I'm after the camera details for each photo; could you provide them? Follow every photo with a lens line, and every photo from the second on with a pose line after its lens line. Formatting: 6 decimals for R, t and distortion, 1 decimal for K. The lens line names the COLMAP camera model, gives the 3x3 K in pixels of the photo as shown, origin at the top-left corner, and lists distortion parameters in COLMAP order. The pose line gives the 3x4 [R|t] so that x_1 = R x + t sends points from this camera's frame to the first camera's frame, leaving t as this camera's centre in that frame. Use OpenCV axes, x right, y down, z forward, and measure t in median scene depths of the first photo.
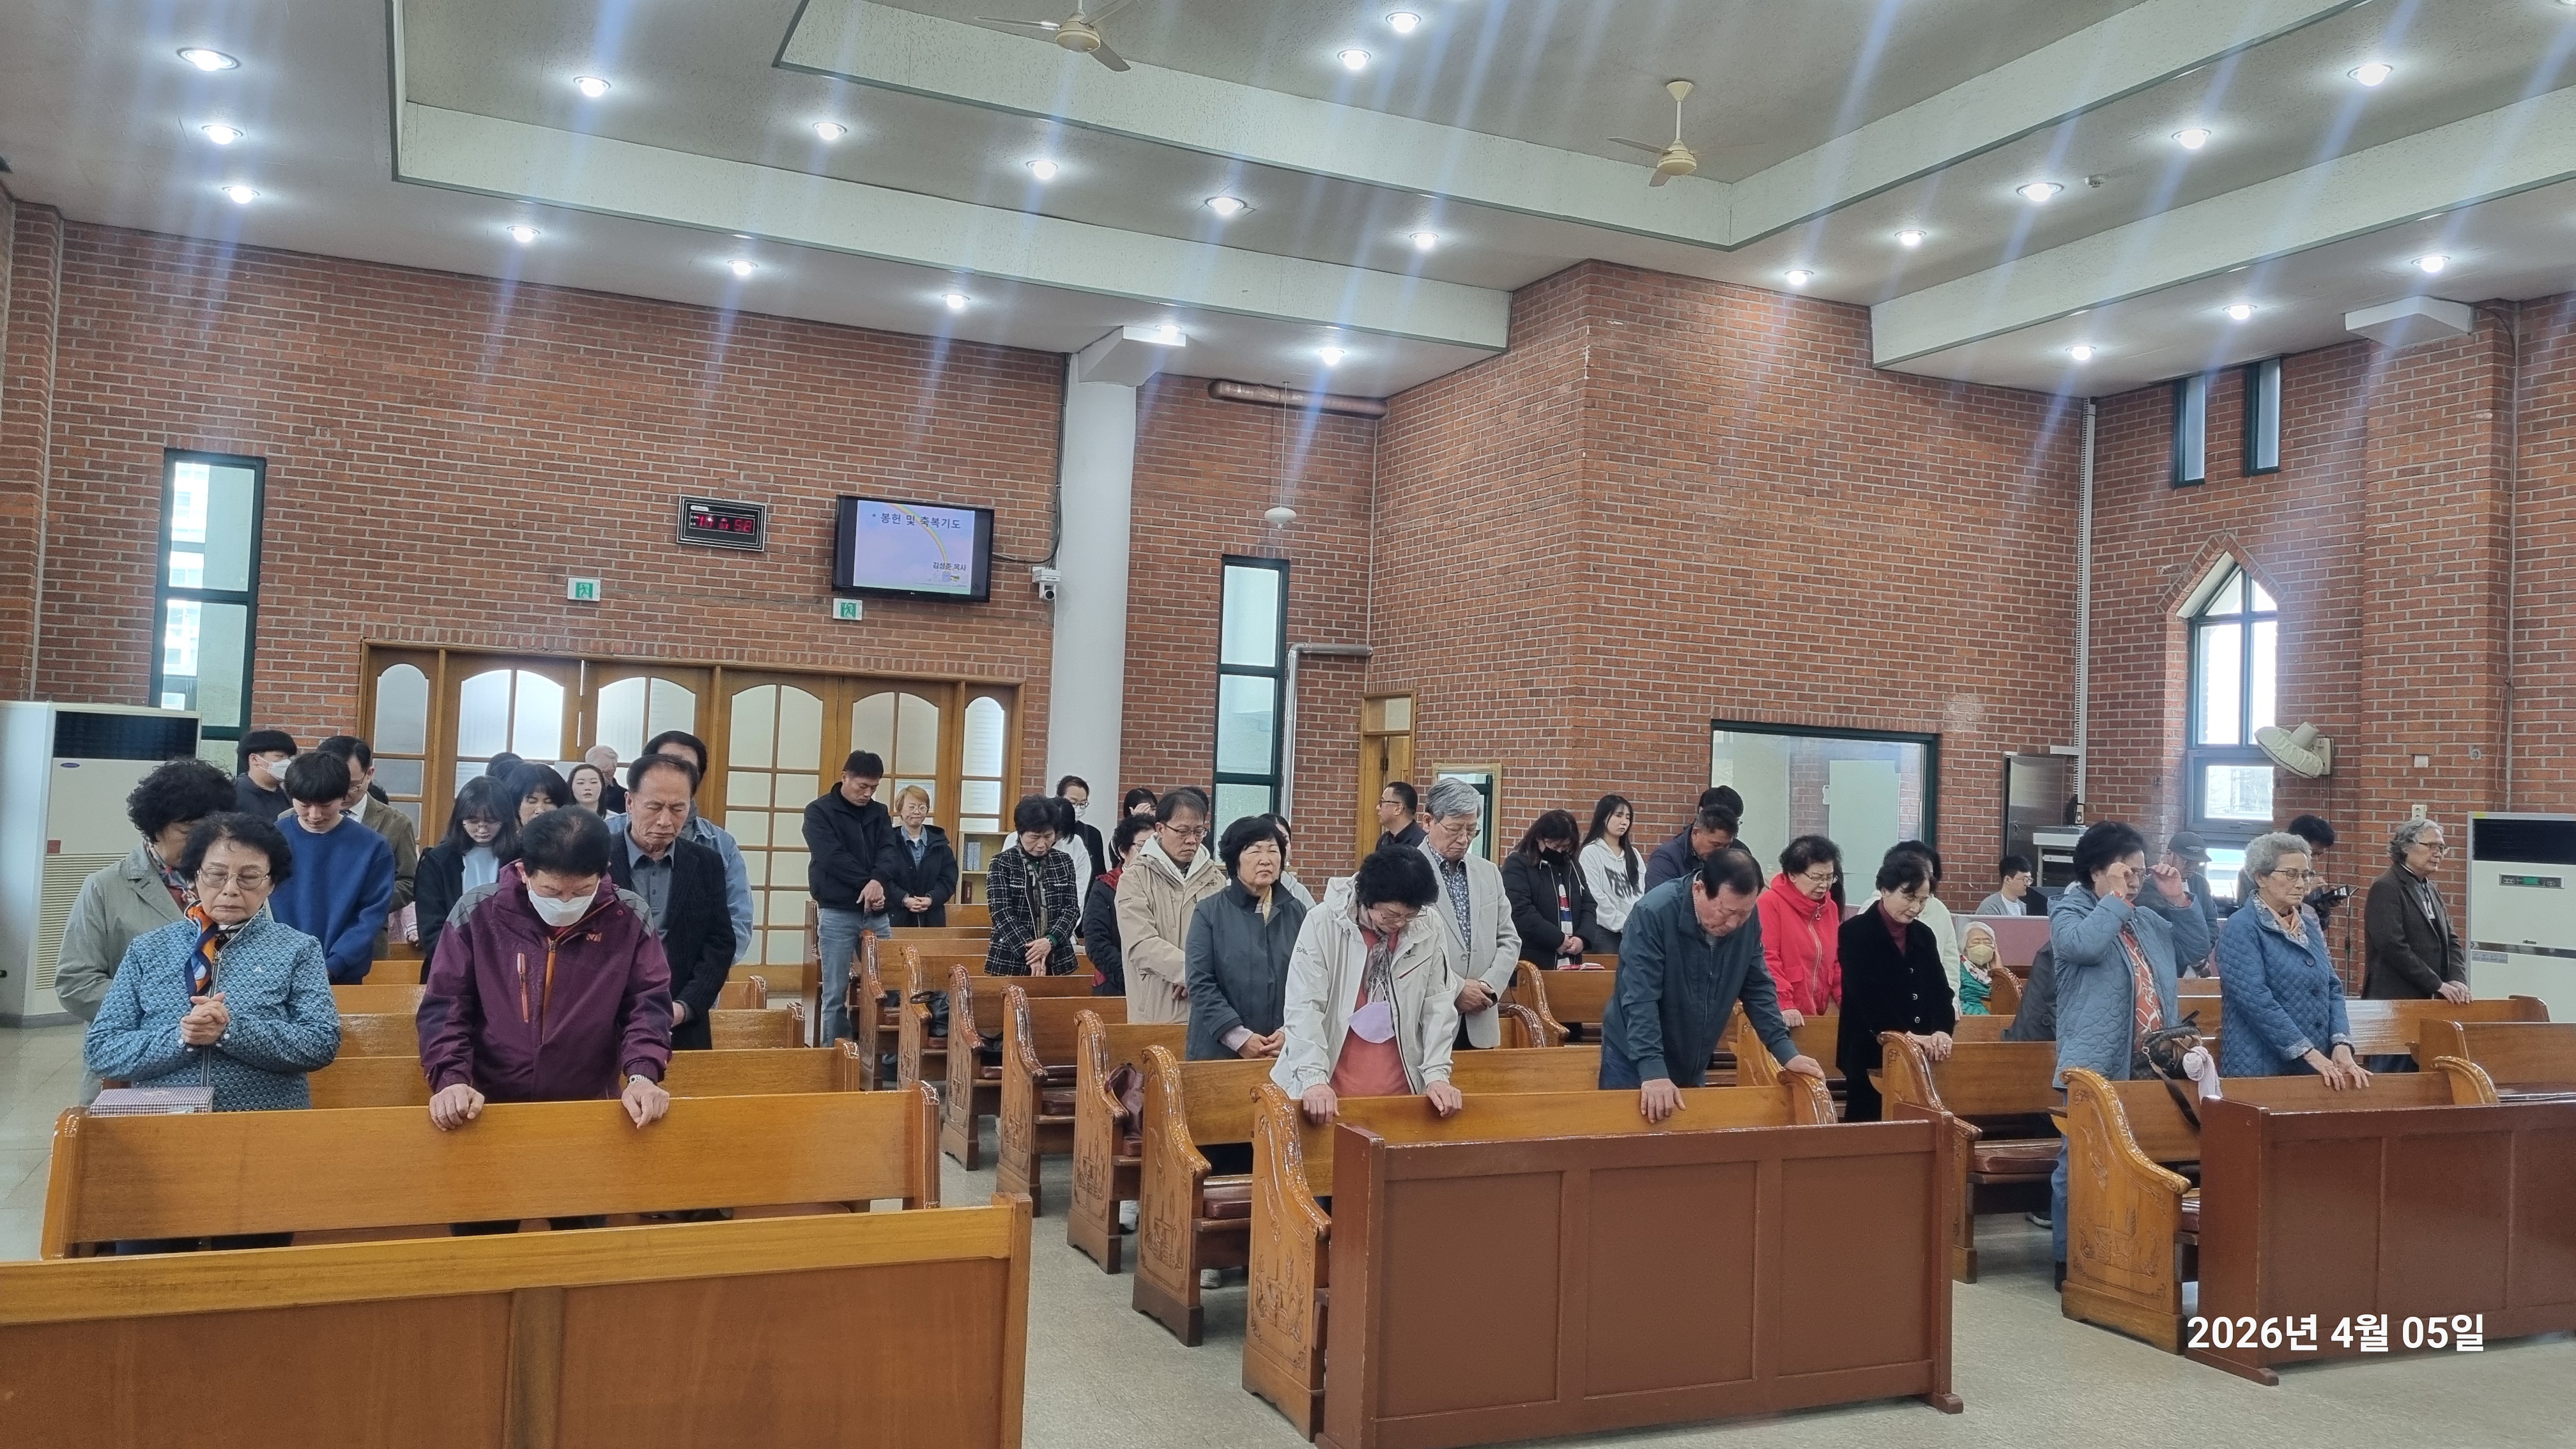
lens RADIAL K [[1939.4, 0, 1312.0], [0, 1939.4, 740.3], [0, 0, 1]] dist [0.069995, -0.064860]
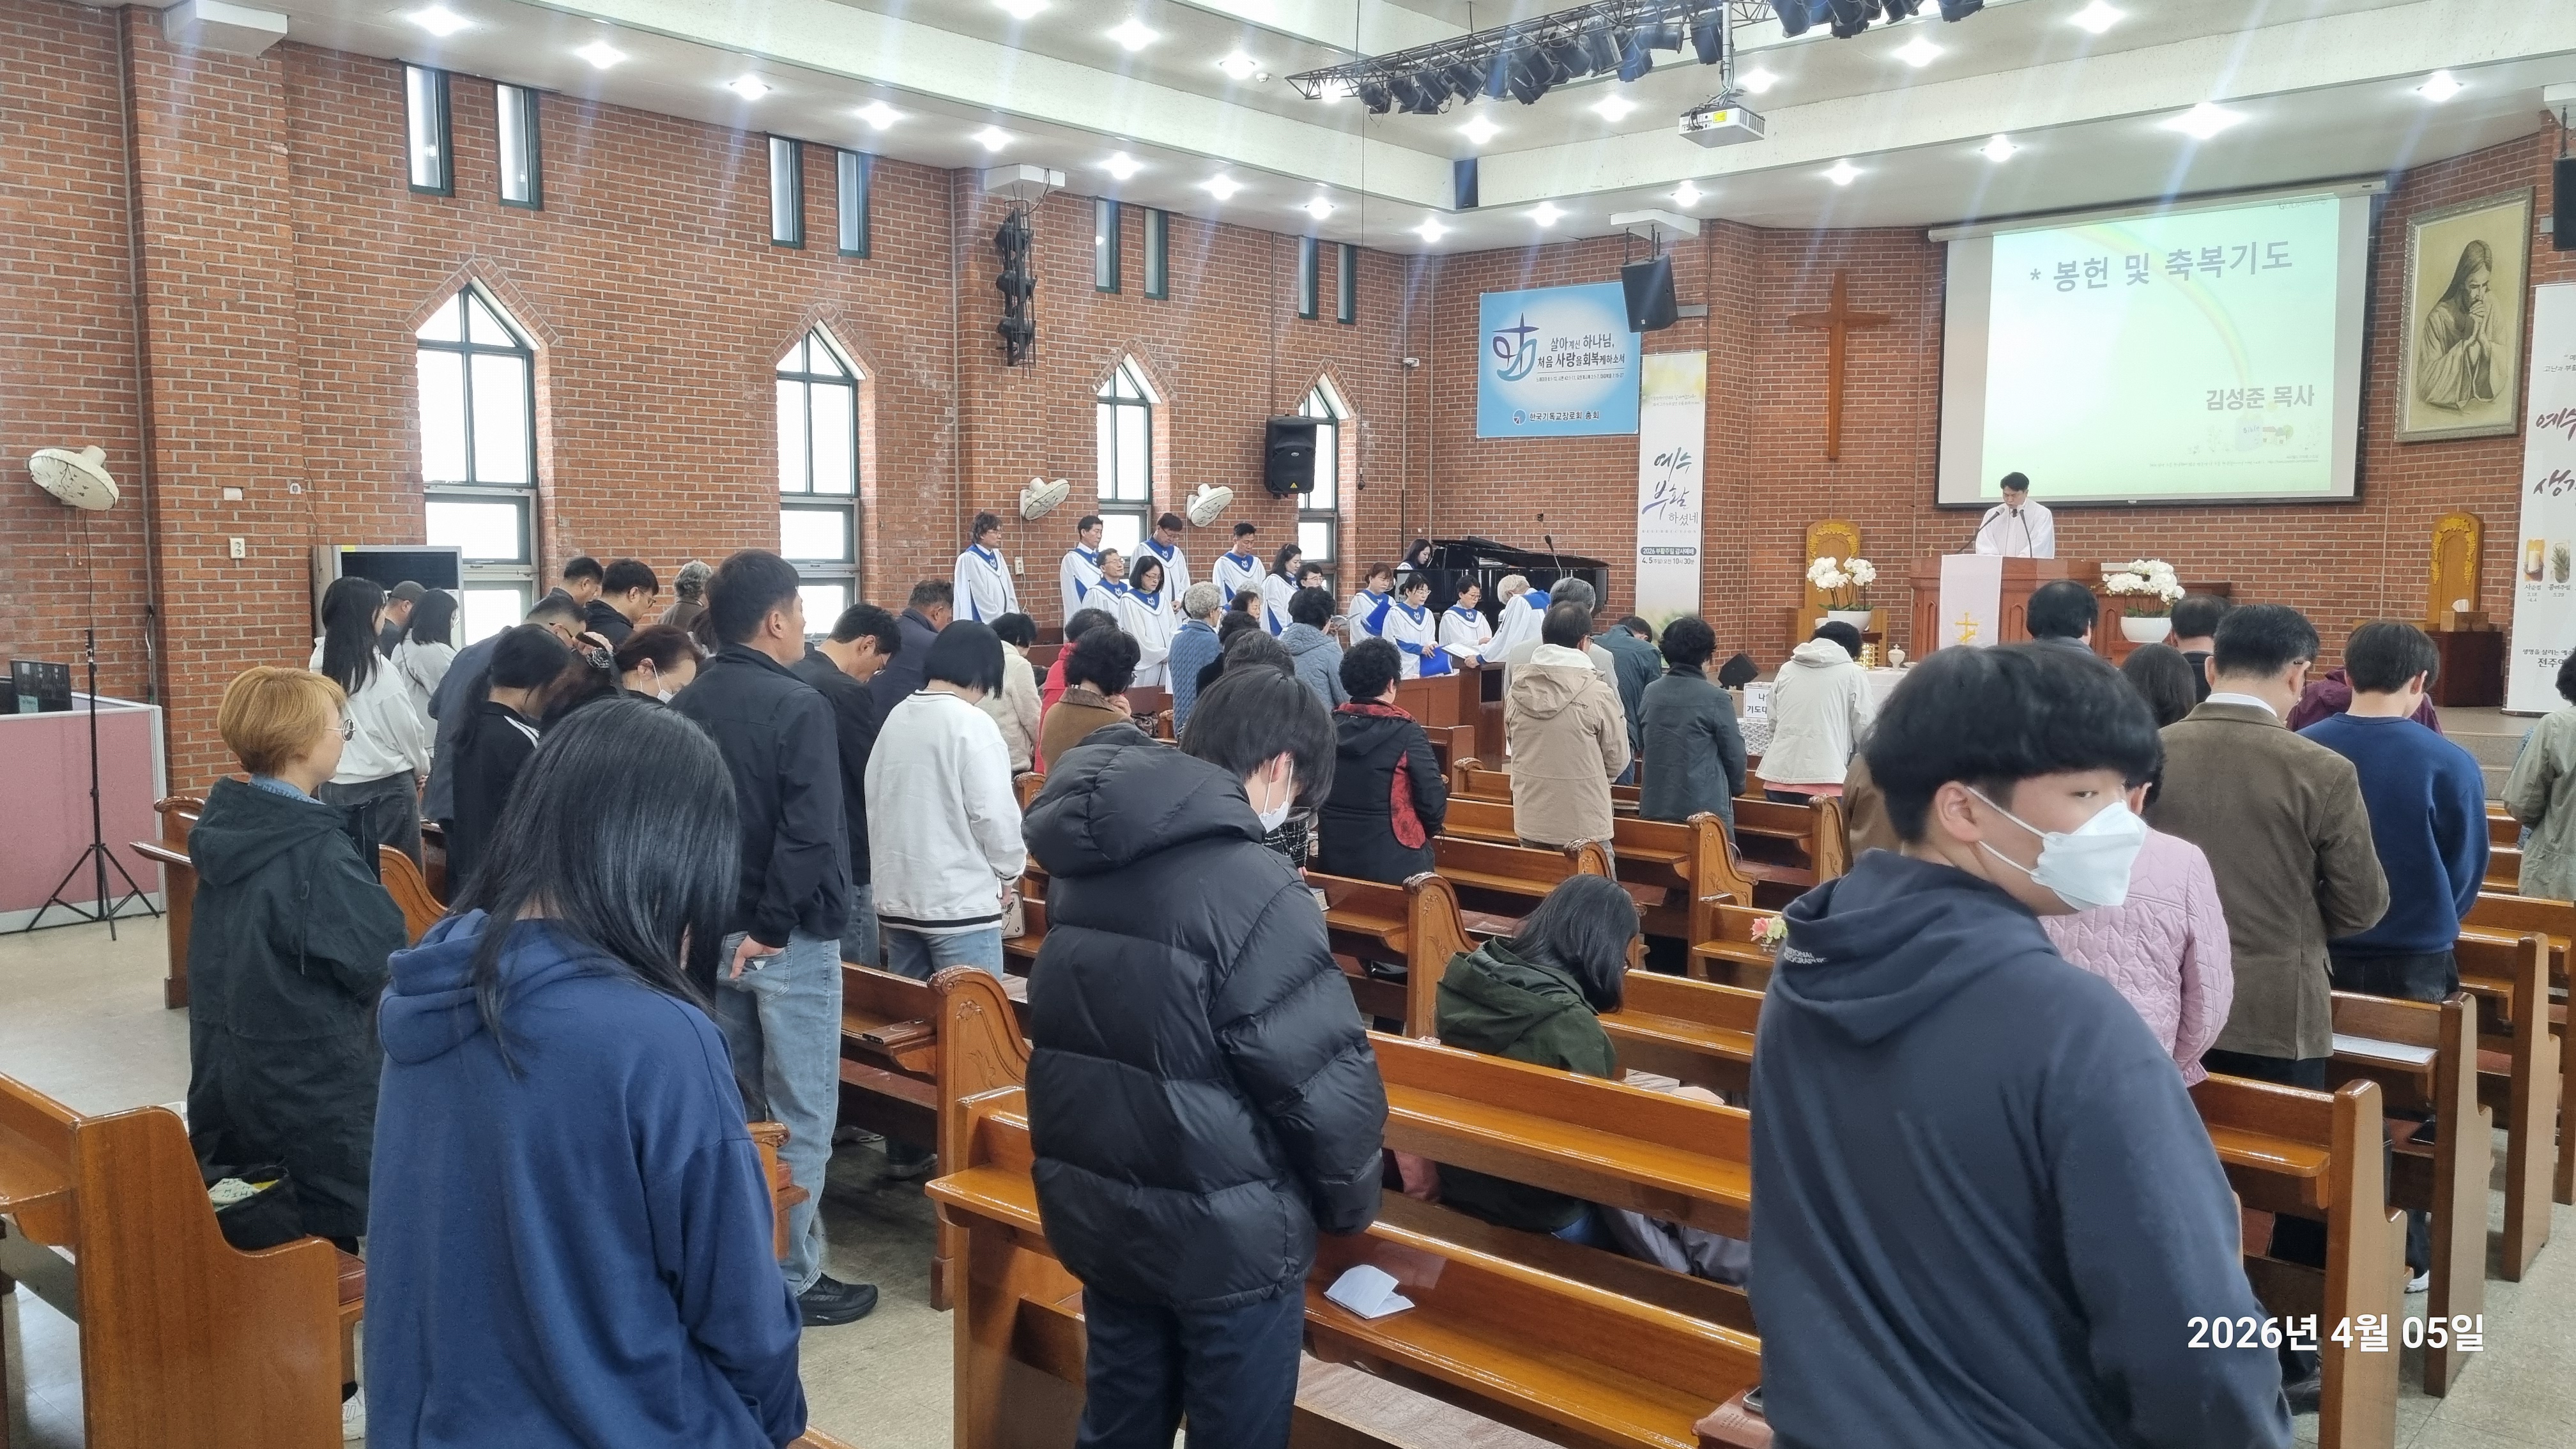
lens RADIAL K [[1951.2, 0, 1288.0], [0, 1951.2, 724.5], [0, 0, 1]] dist [0.065124, -0.044891]
pose [[-0.399496, -0.123507, 0.908377, -0.559915], [-0.042969, 0.992317, 0.116022, -0.012505], [-0.915727, 0.007319, -0.401734, 0.922804]]
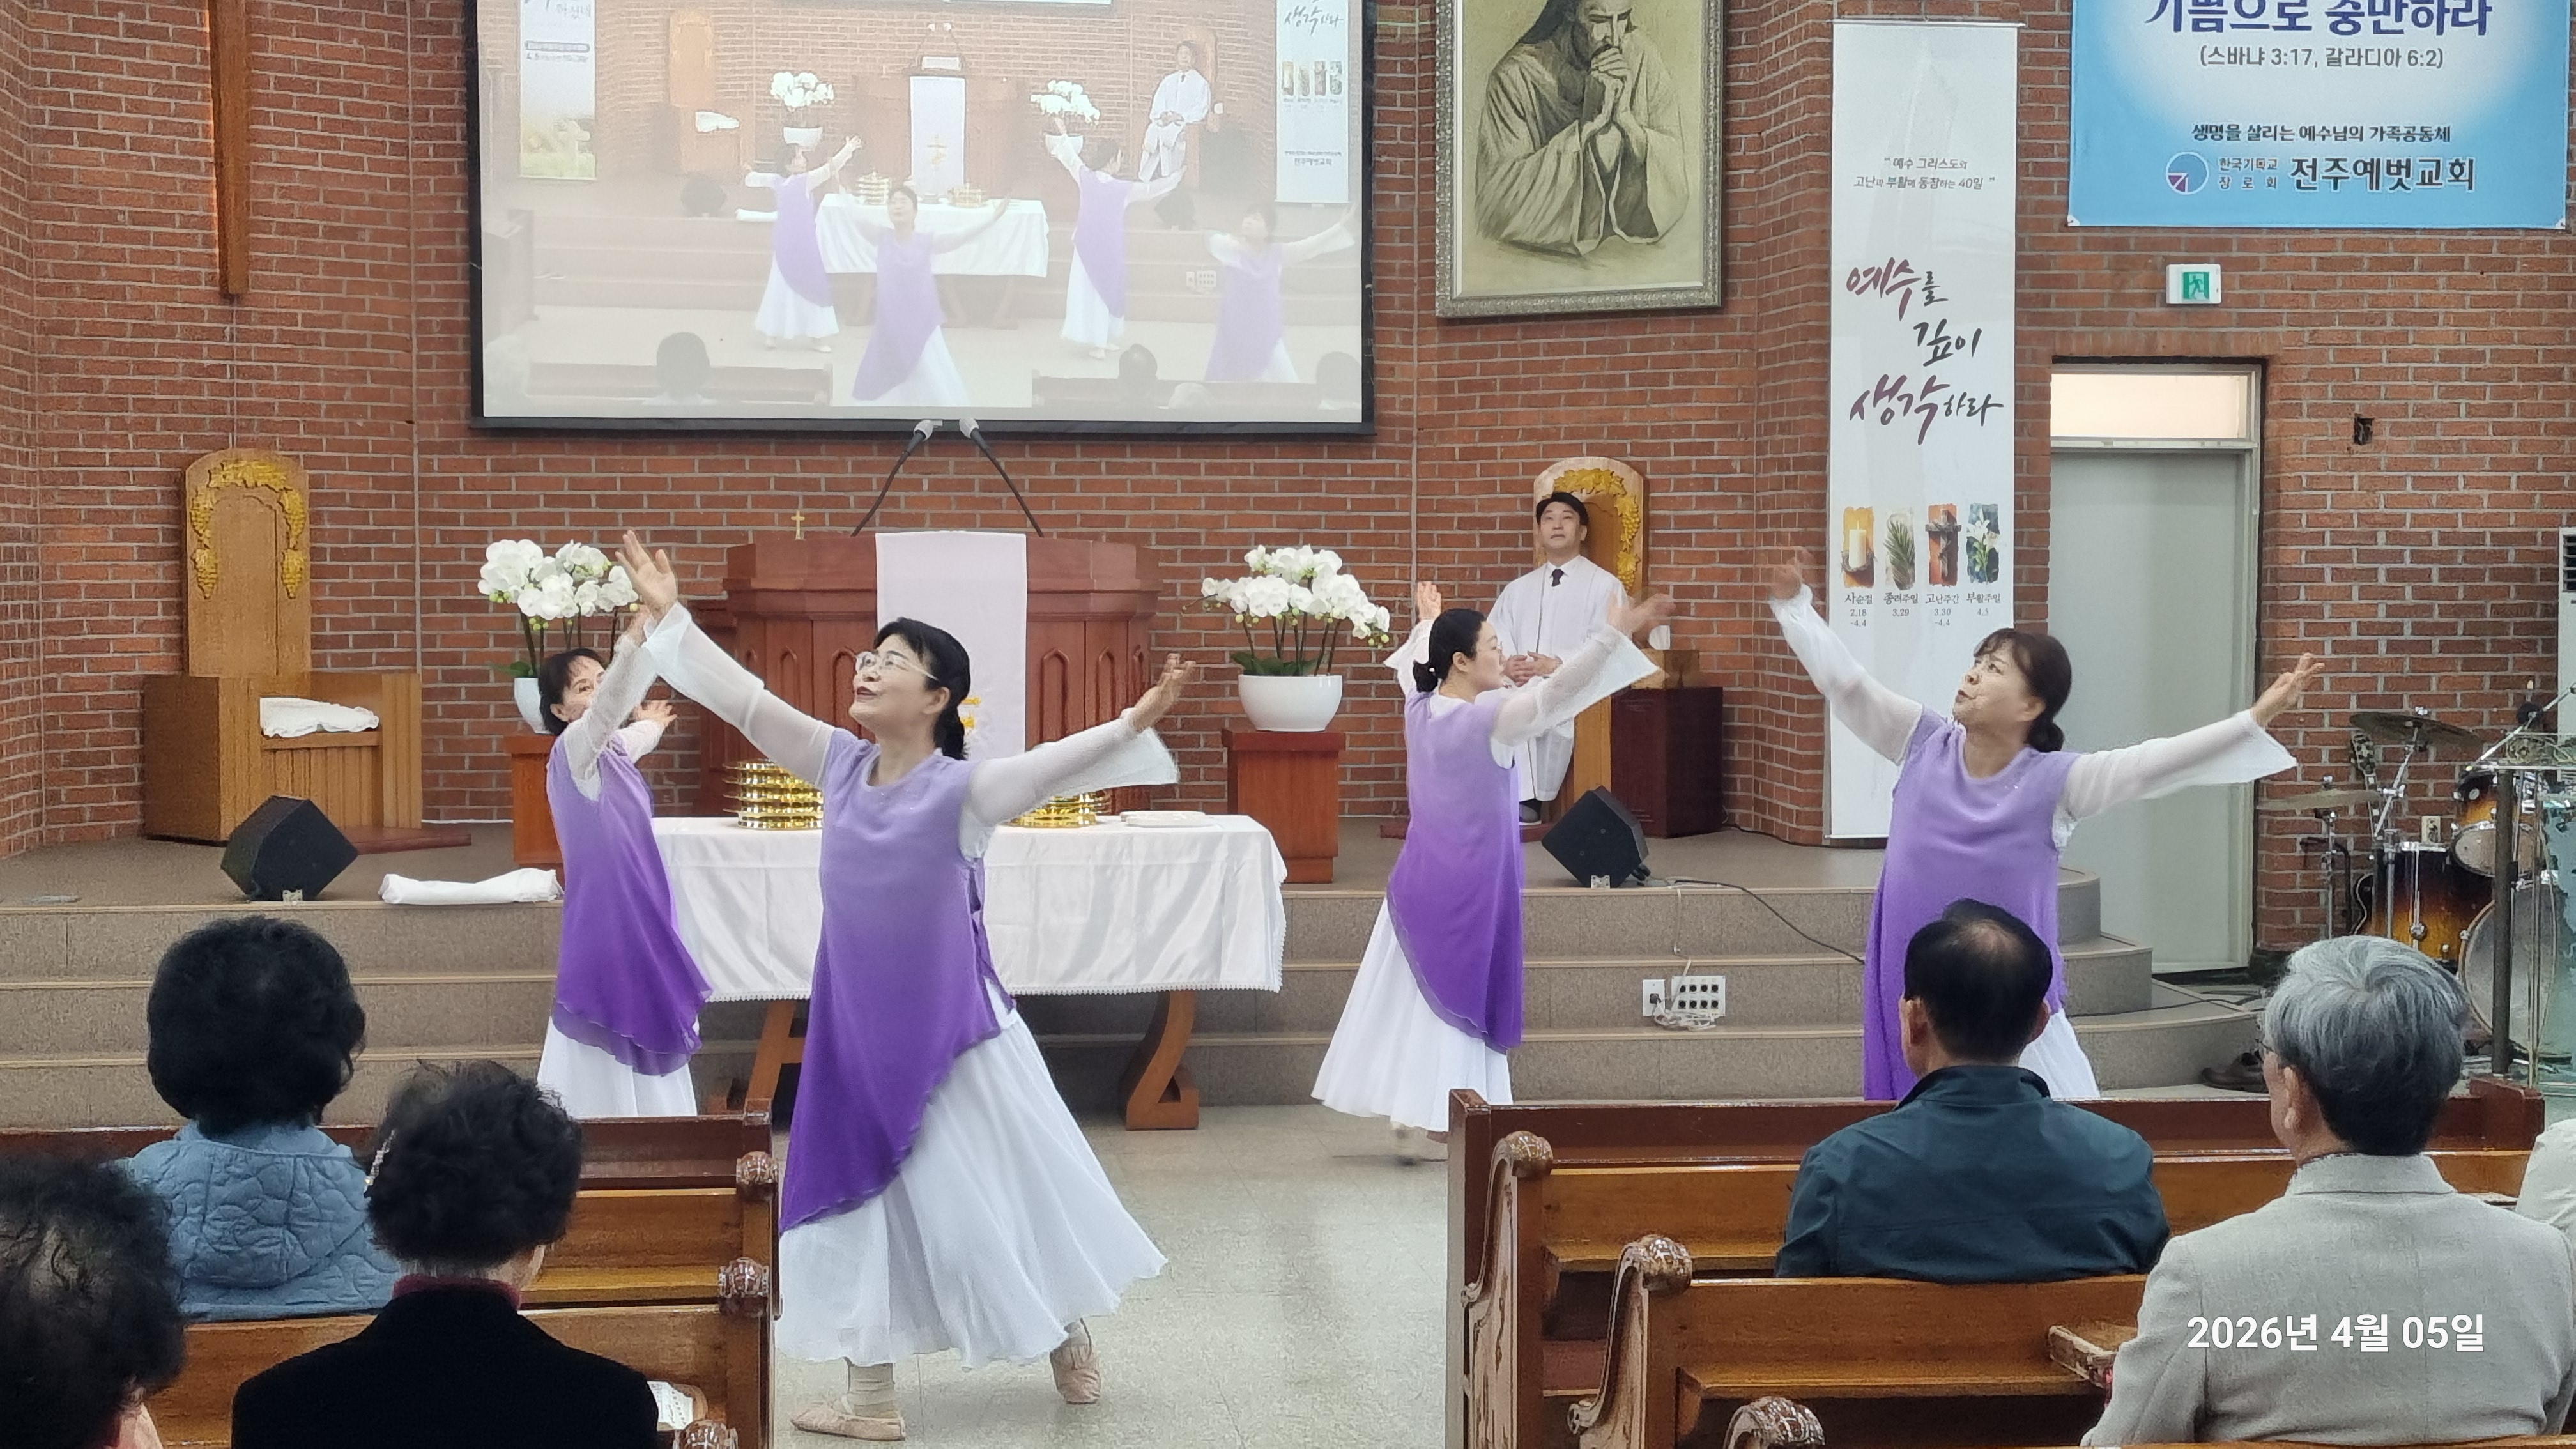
lens RADIAL K [[3778.6, 0, 1337.4], [0, 3778.6, 756.6], [0, 0, 1]] dist [0.058002, -0.040115]
pose [[-0.955343, -0.055801, 0.290182, 0.011709], [-0.046968, 0.998199, 0.037320, 0.022608], [-0.291742, 0.022024, -0.956243, 0.934697]]
